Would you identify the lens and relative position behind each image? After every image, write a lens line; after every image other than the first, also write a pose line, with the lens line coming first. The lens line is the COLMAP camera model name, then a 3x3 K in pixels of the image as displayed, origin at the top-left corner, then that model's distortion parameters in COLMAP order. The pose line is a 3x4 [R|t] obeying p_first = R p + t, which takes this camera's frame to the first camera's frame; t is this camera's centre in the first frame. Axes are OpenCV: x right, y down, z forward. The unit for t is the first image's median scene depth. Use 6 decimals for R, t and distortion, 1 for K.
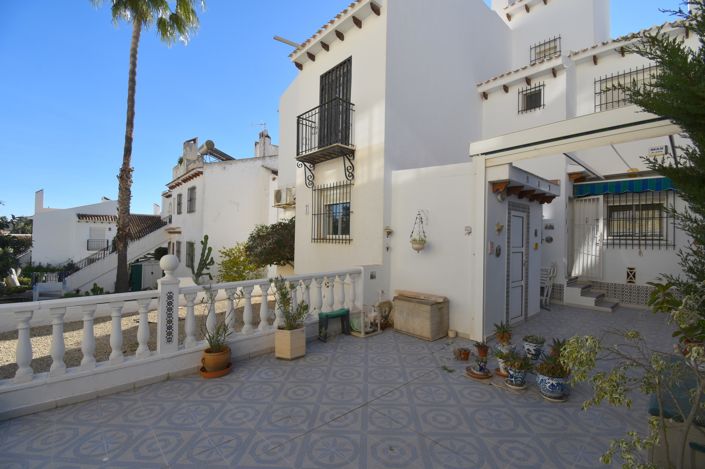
lens RADIAL K [[307.9, 0, 355.1], [0, 307.9, 235.8], [0, 0, 1]] dist [0.017429, -0.023119]
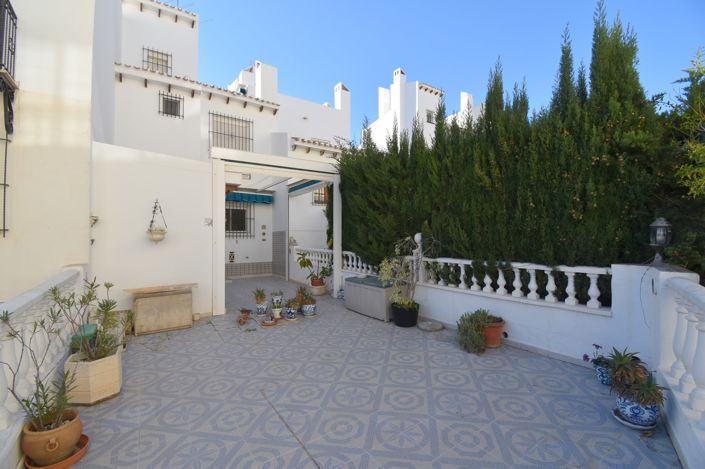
lens RADIAL K [[307.9, 0, 355.1], [0, 307.9, 235.8], [0, 0, 1]] dist [0.017429, -0.023119]
pose [[0.147735, -0.004349, 0.989017, -0.554458], [0.003102, 0.999987, 0.003934, 0.026421], [-0.989022, 0.002487, 0.147747, 0.243405]]
